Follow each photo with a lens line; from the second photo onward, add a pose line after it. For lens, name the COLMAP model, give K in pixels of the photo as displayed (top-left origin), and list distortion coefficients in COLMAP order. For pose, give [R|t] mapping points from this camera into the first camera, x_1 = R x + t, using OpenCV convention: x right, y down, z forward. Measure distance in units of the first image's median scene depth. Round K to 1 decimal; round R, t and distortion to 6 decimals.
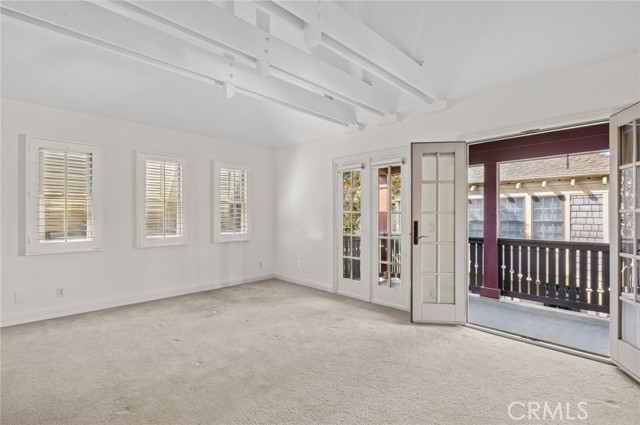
lens RADIAL K [[295.7, 0, 318.2], [0, 295.7, 211.7], [0, 0, 1]] dist [-0.000740, 0.001055]
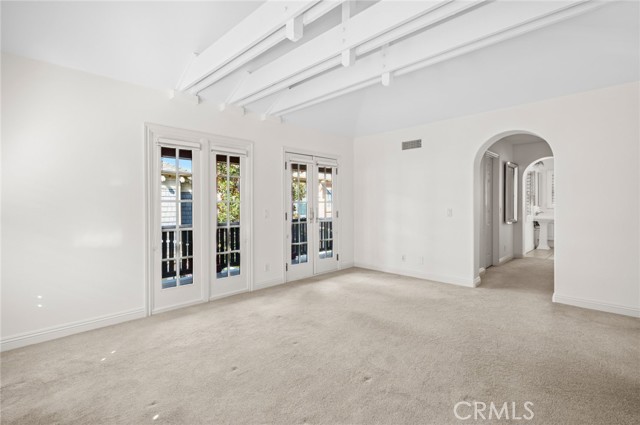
lens RADIAL K [[295.7, 0, 316.8], [0, 295.7, 212.3], [0, 0, 1]] dist [-0.000740, 0.001055]
pose [[-0.005869, -0.029718, 0.999541, -0.382272], [-0.005046, 0.999546, 0.029688, 0.003465], [-0.999970, -0.004870, -0.006016, 0.359843]]
